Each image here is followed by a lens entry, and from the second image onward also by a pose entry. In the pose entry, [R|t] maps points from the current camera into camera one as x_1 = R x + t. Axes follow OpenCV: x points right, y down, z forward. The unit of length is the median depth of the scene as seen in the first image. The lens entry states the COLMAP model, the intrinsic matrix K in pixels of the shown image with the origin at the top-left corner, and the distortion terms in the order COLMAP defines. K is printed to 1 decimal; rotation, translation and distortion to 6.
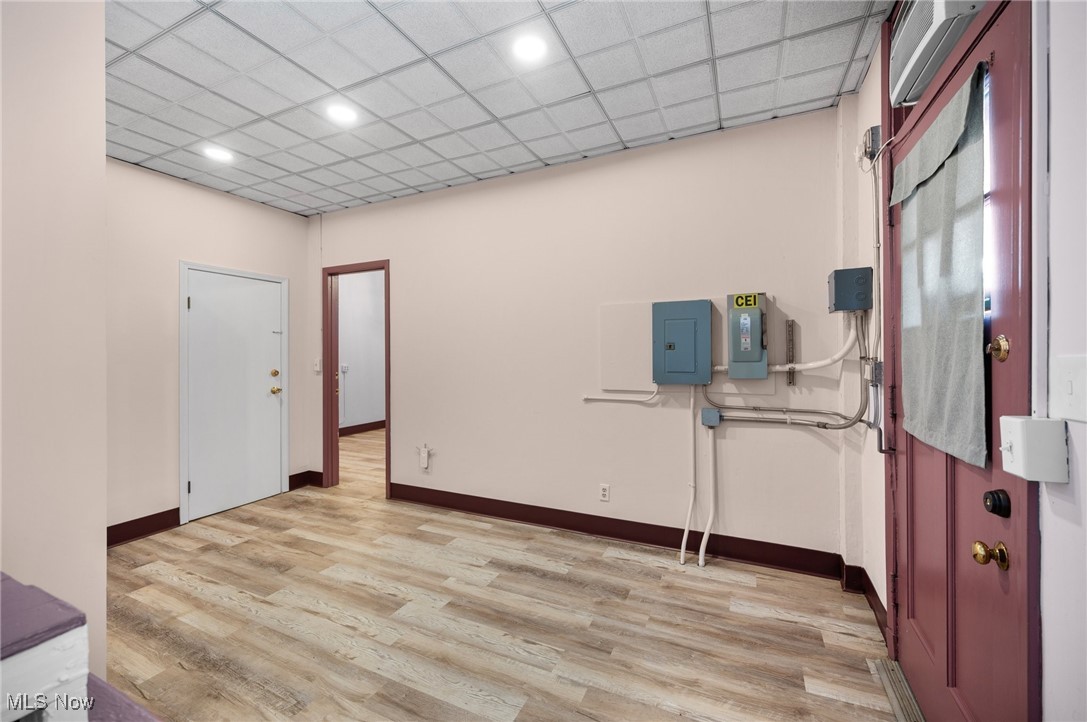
lens RADIAL K [[430.4, 0, 547.6], [0, 430.4, 351.7], [0, 0, 1]] dist [-0.001641, -0.000800]
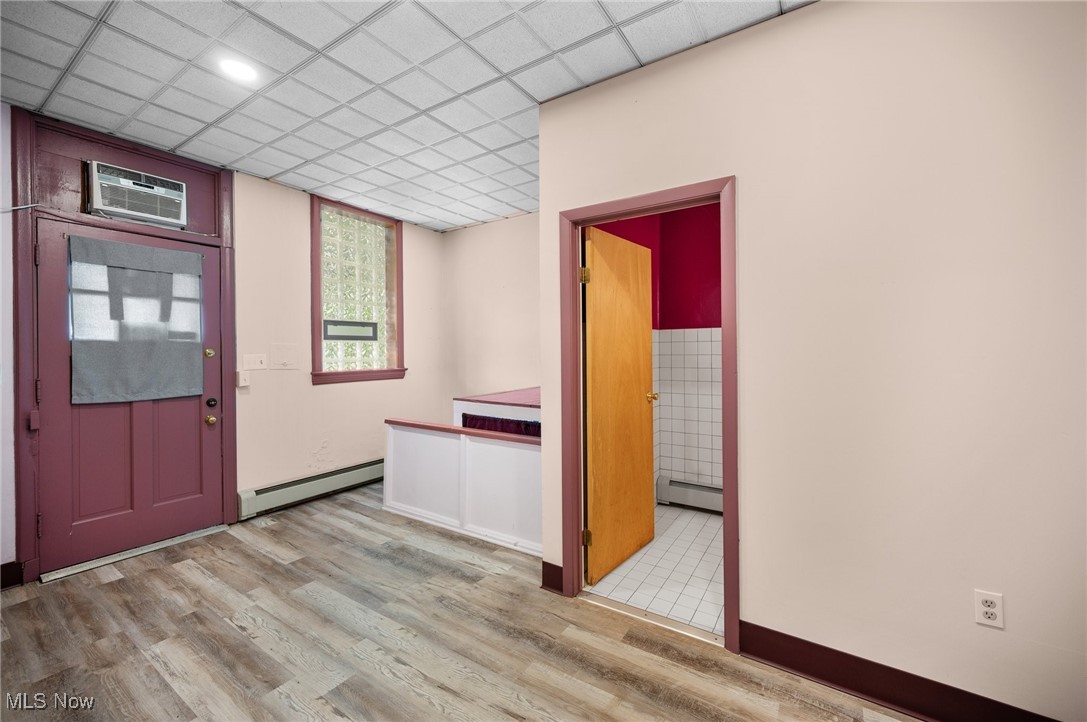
lens RADIAL K [[430.4, 0, 547.6], [0, 430.4, 351.7], [0, 0, 1]] dist [-0.001641, -0.000800]
pose [[-0.989564, 0.012332, 0.143562, -0.958896], [0.011885, 0.999921, -0.003968, 0.012383], [-0.143600, -0.002221, -0.989633, 1.973336]]
